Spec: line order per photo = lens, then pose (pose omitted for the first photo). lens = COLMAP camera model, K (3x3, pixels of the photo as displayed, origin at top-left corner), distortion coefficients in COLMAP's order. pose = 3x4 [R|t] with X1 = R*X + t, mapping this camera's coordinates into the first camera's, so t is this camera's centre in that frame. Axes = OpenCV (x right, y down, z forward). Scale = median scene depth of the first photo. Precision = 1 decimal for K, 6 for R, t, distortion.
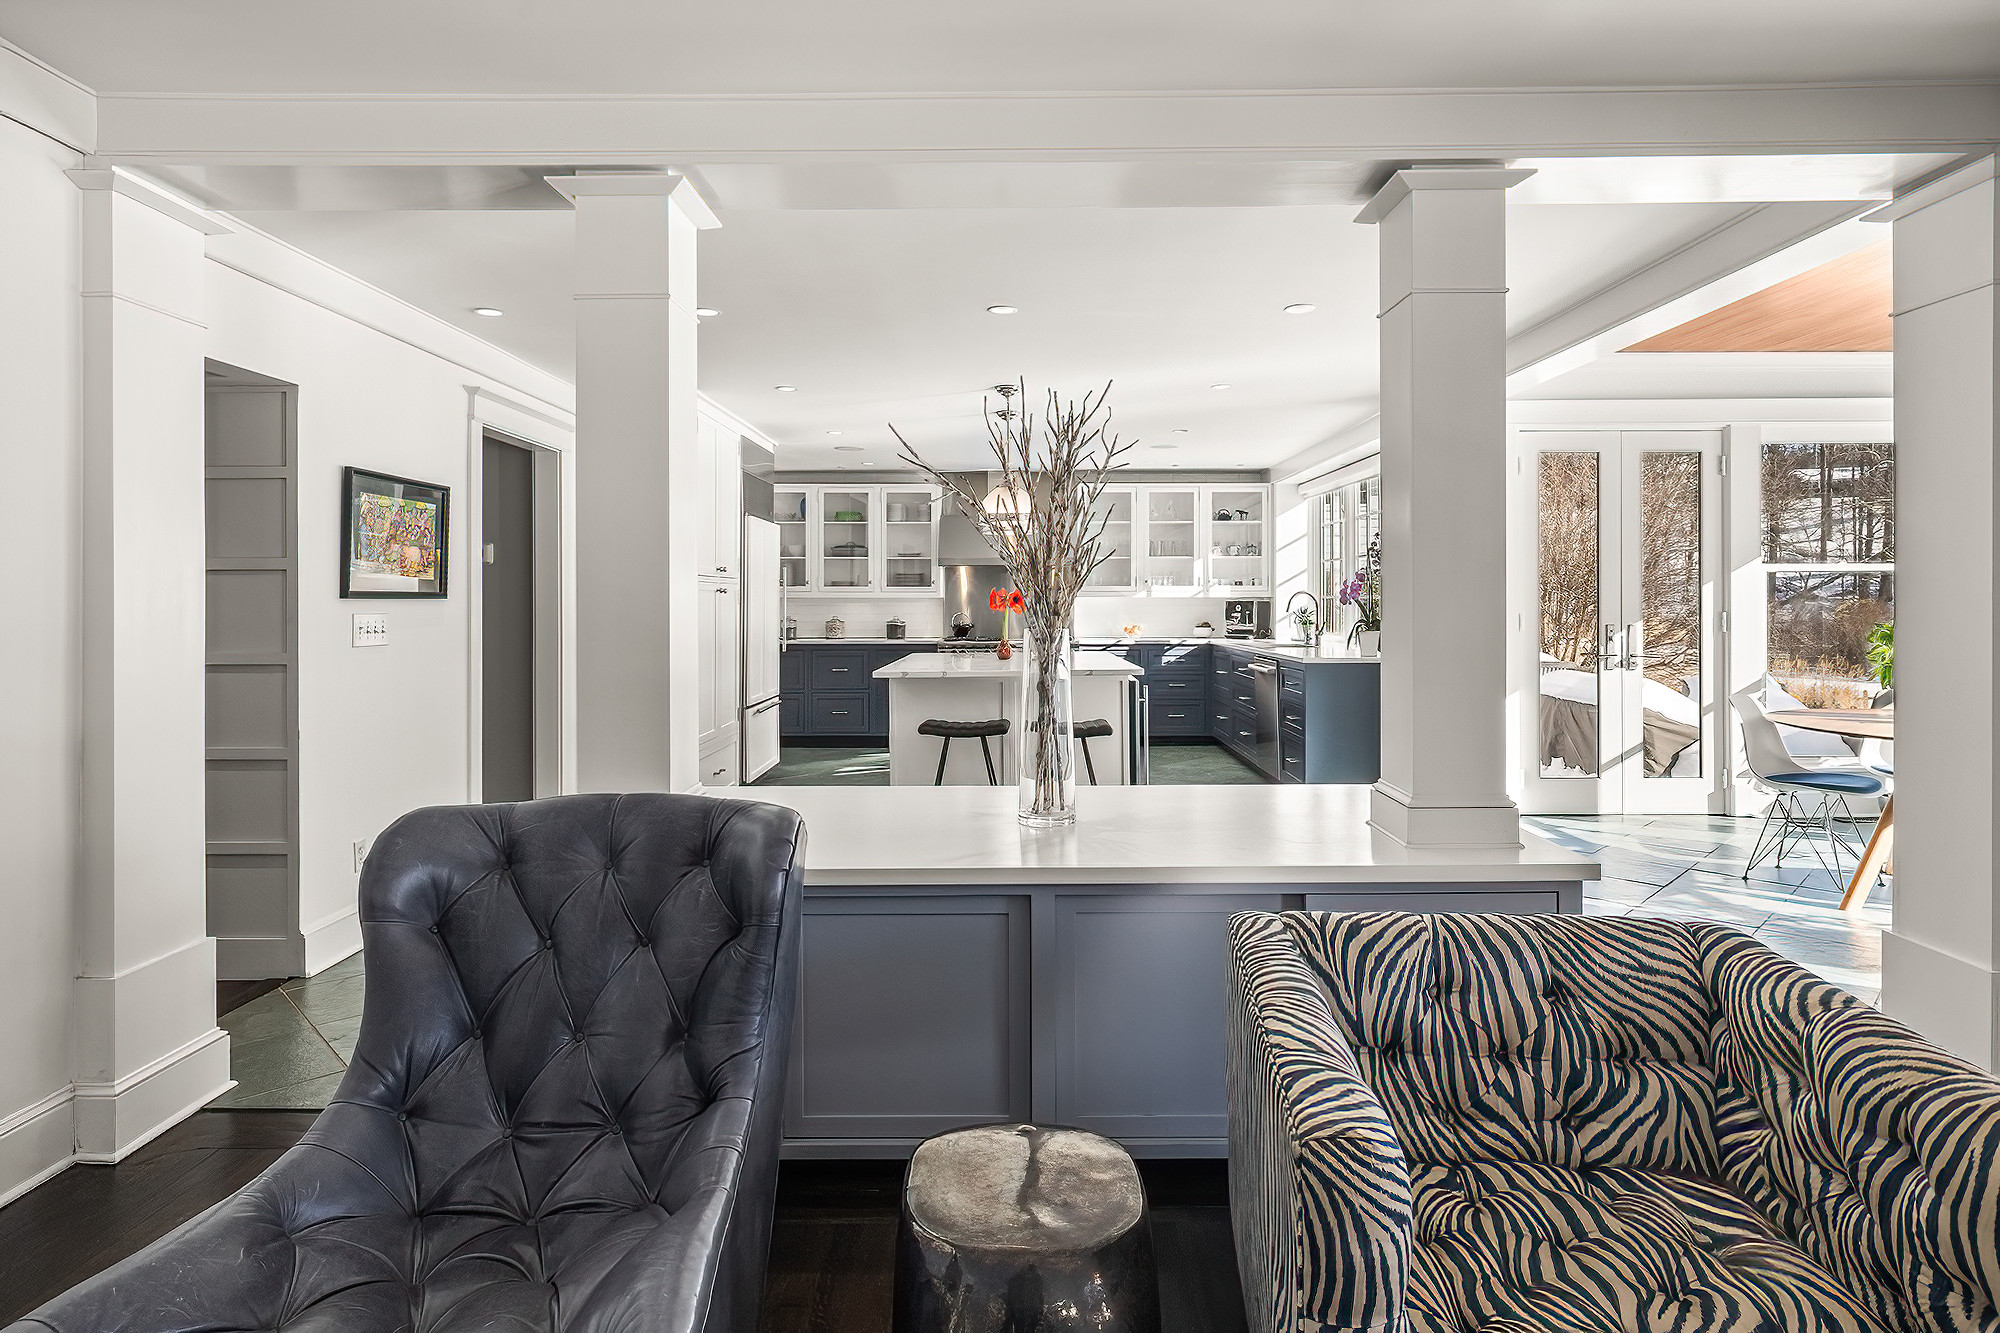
lens RADIAL K [[1057.9, 0, 1008.5], [0, 1057.9, 602.7], [0, 0, 1]] dist [-0.000679, -0.000162]
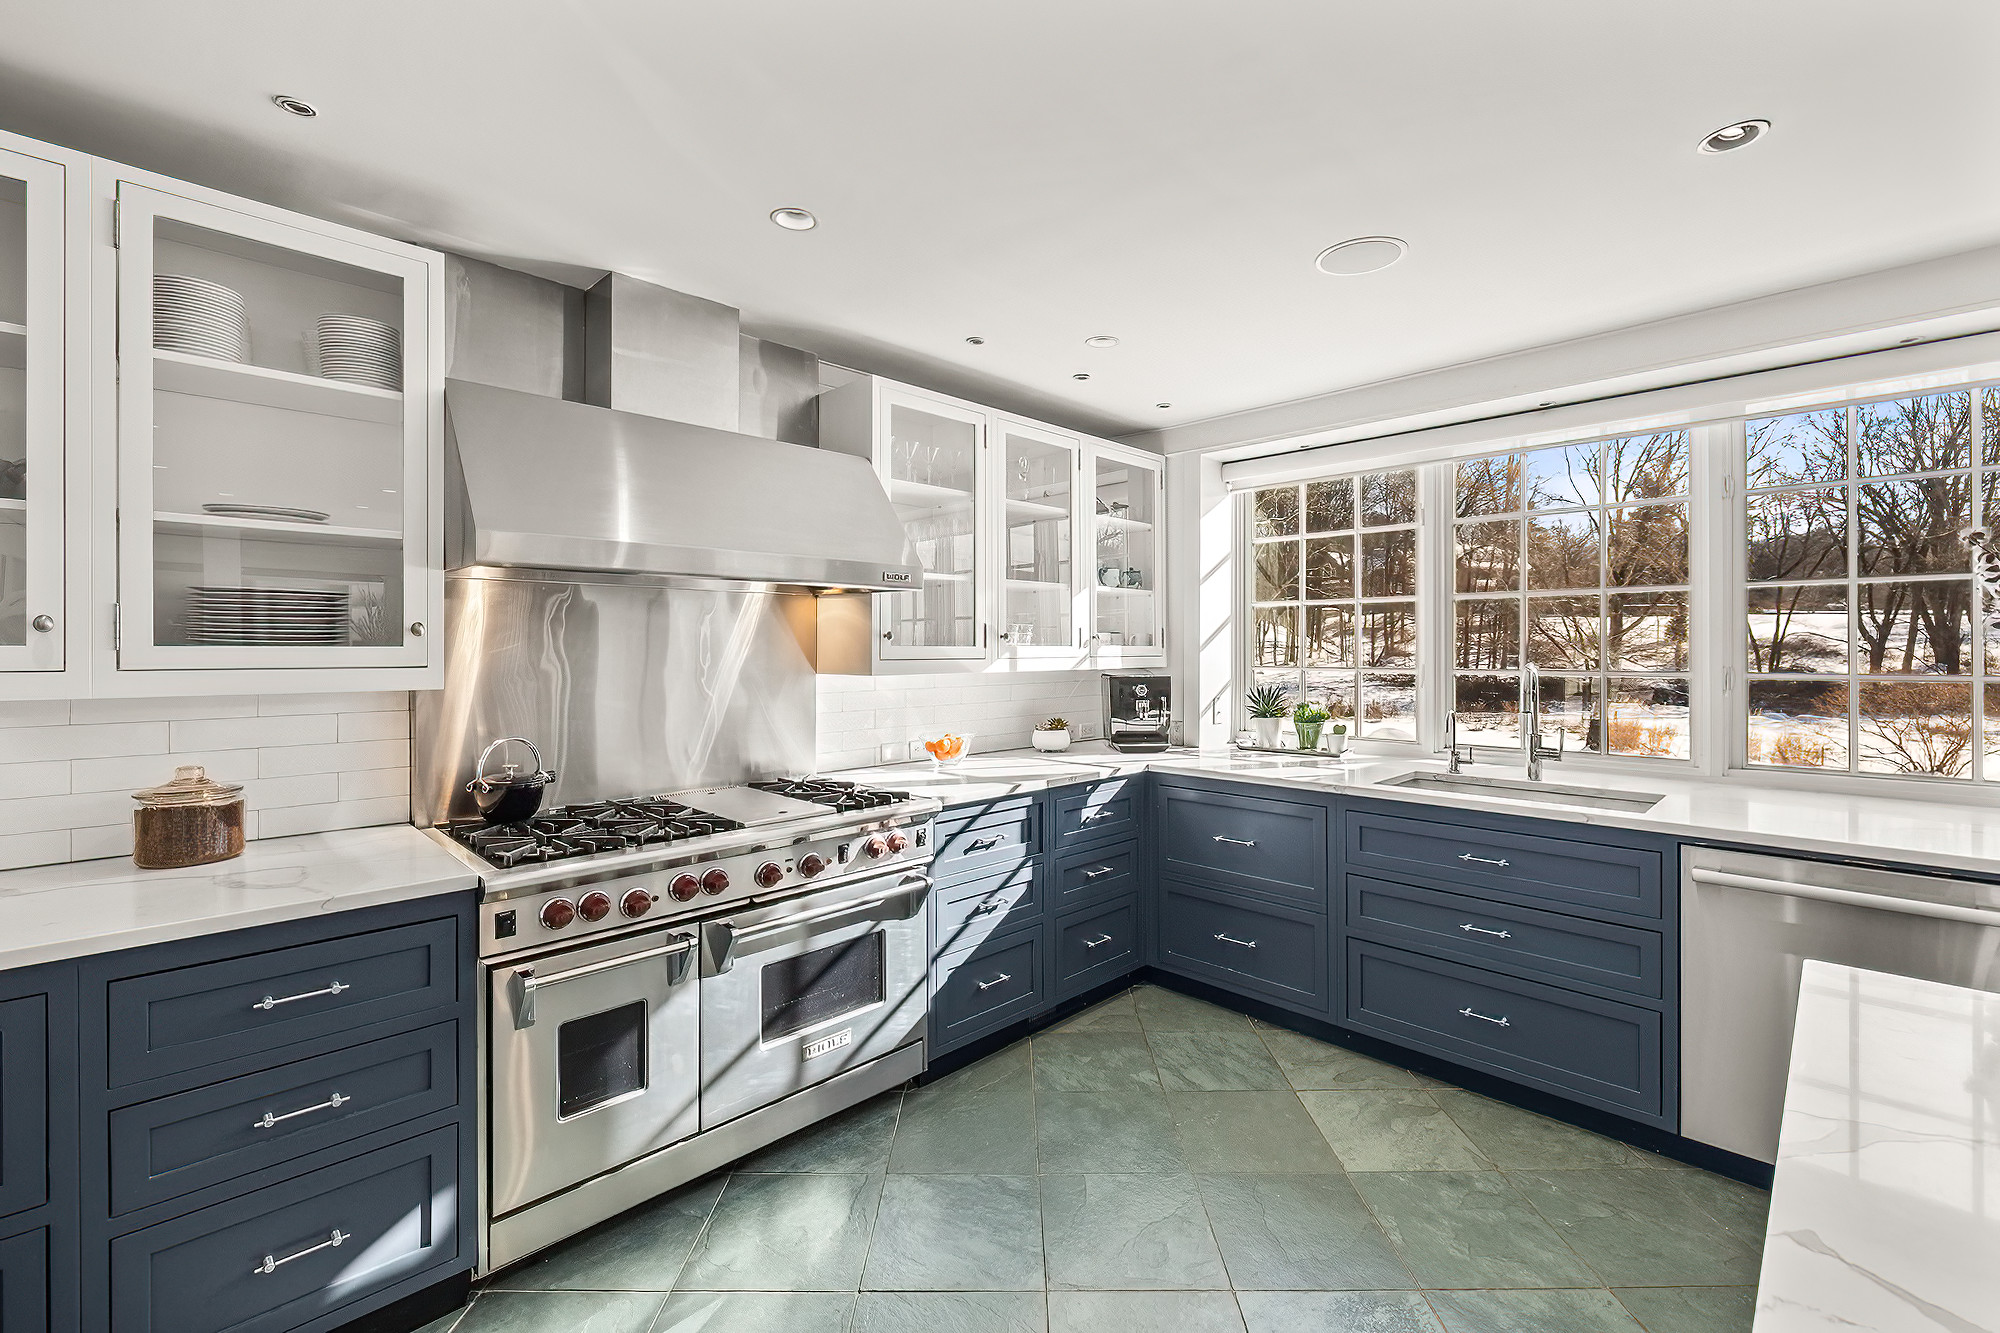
lens RADIAL K [[852.4, 0, 1003.2], [0, 852.4, 649.8], [0, 0, 1]] dist [0.000280, -0.000770]
pose [[0.694626, 0.001269, 0.719370, -0.122931], [0.000252, 0.999998, -0.002007, -0.013745], [-0.719371, 0.001576, 0.694624, 0.767884]]
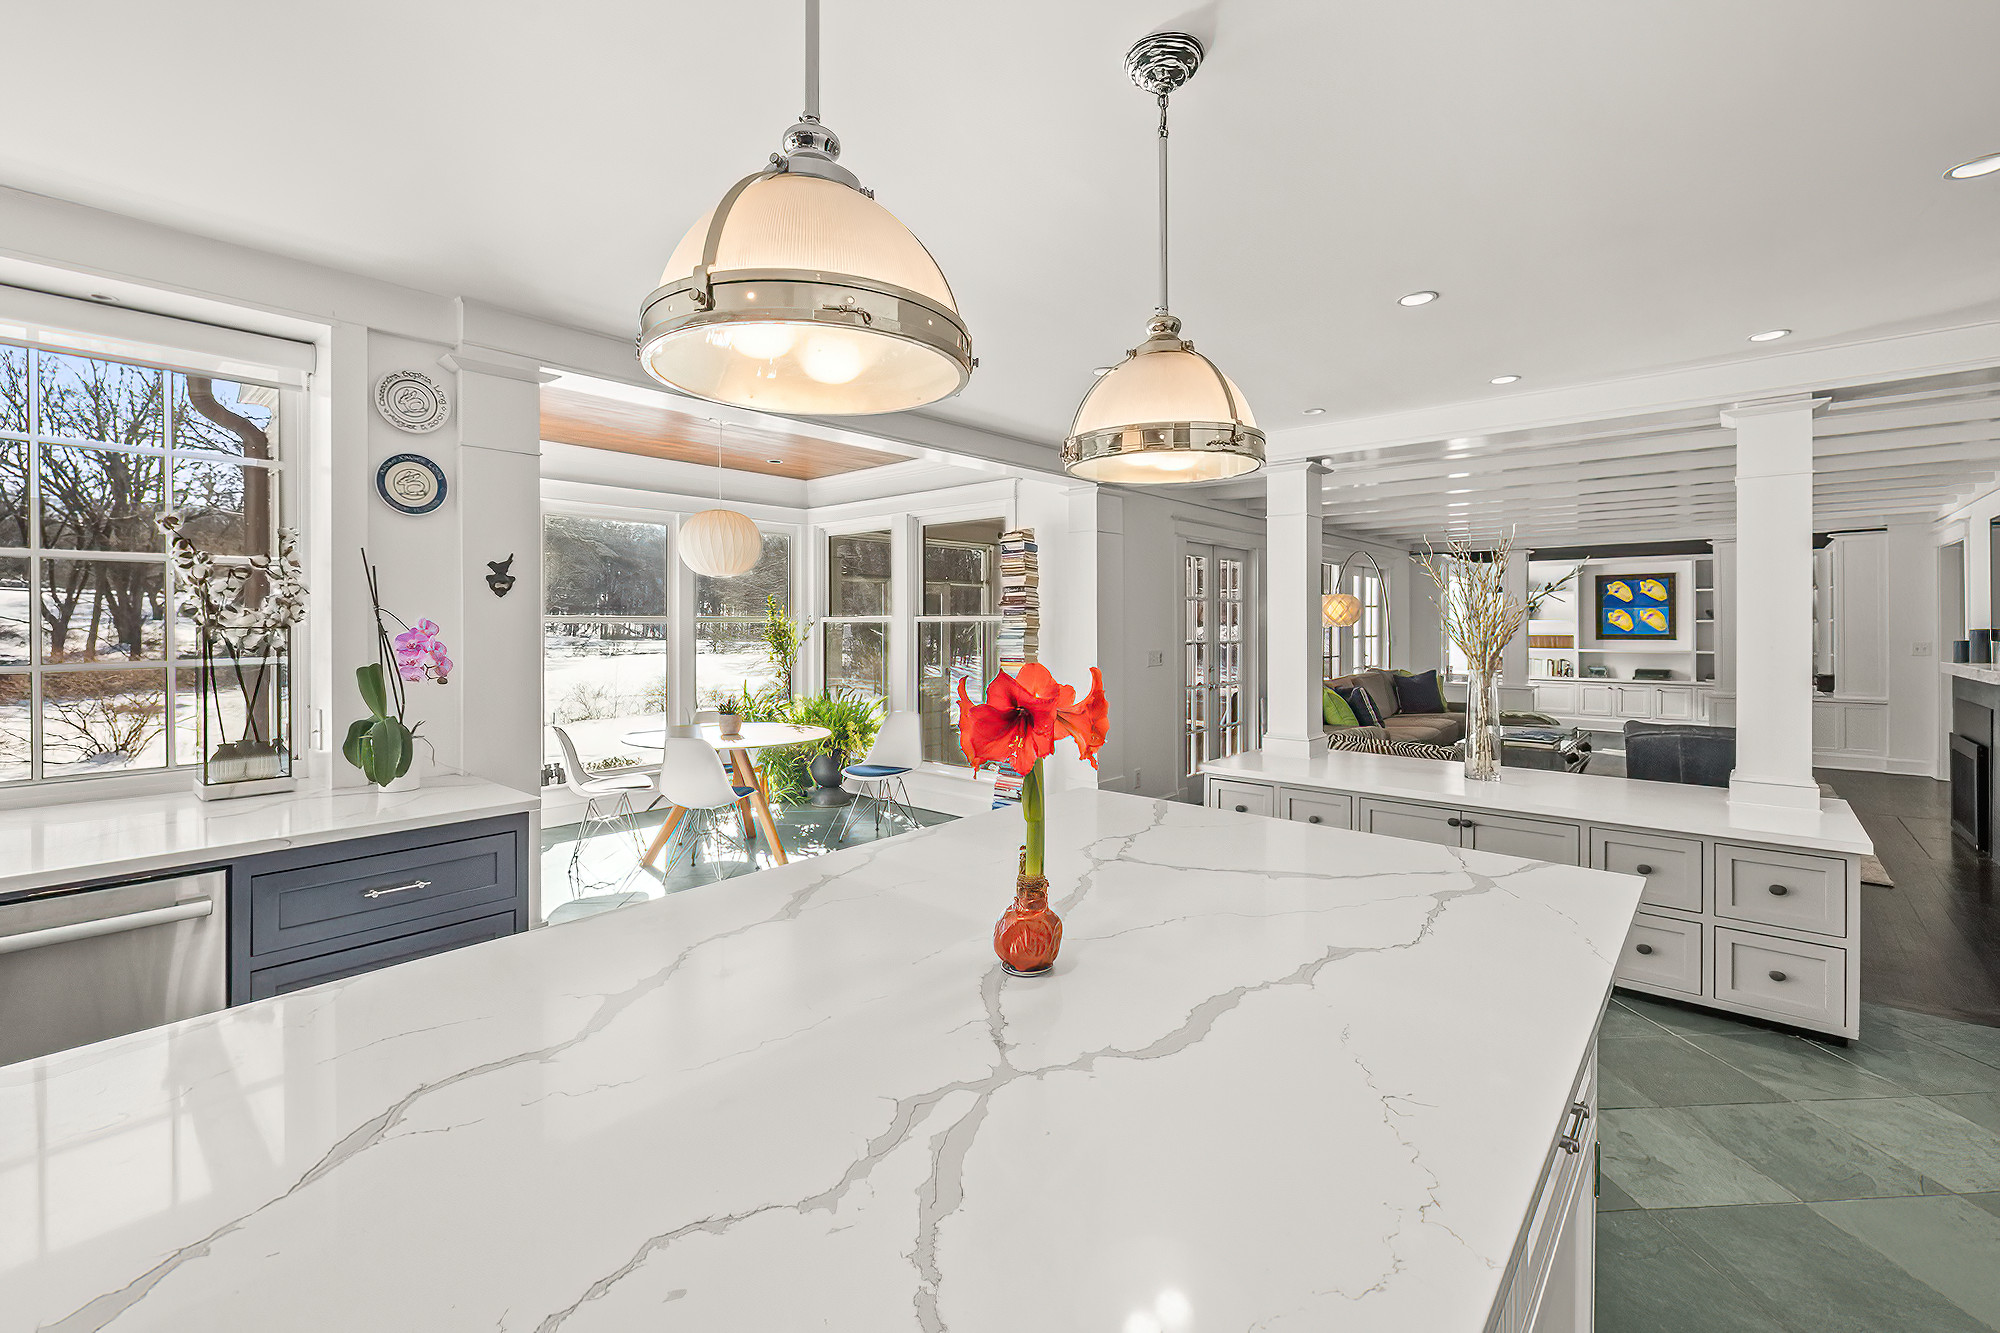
lens RADIAL K [[852.4, 0, 1011.1], [0, 852.4, 625.9], [0, 0, 1]] dist [0.000280, -0.000770]
pose [[-0.765100, 0.004681, 0.643894, -0.088990], [0.007235, 0.999973, 0.001328, -0.015501], [-0.643870, 0.005675, -0.765114, 0.767530]]
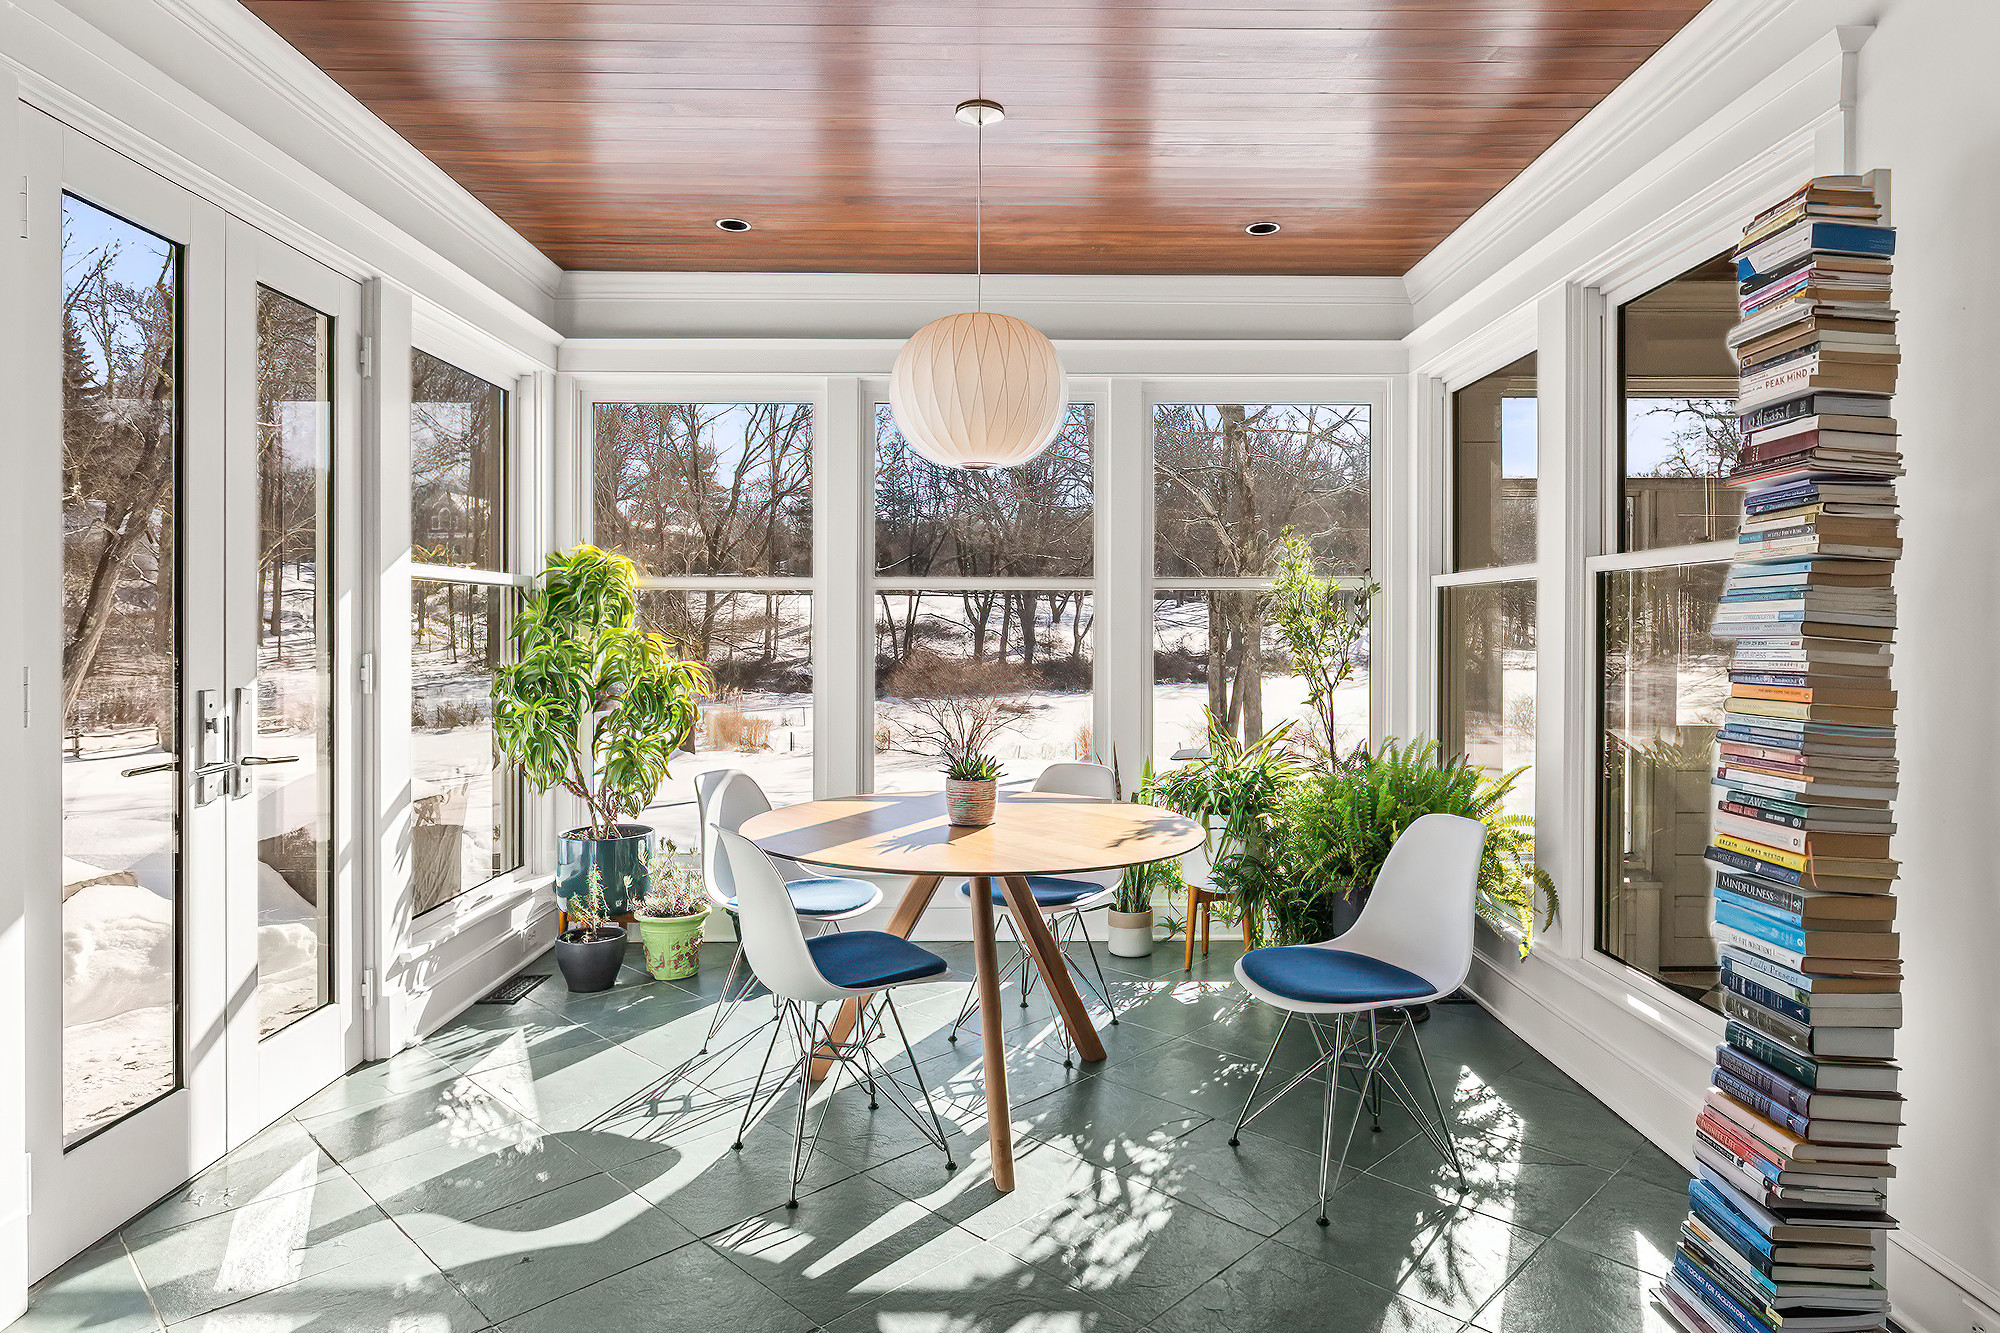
lens RADIAL K [[1169.4, 0, 1017.9], [0, 1169.4, 633.8], [0, 0, 1]] dist [0.012008, -0.000528]
pose [[-0.035288, 0.001090, 0.999377, 0.075902], [0.002605, 0.999996, -0.000999, 0.000498], [-0.999374, 0.002568, -0.035291, 0.463645]]
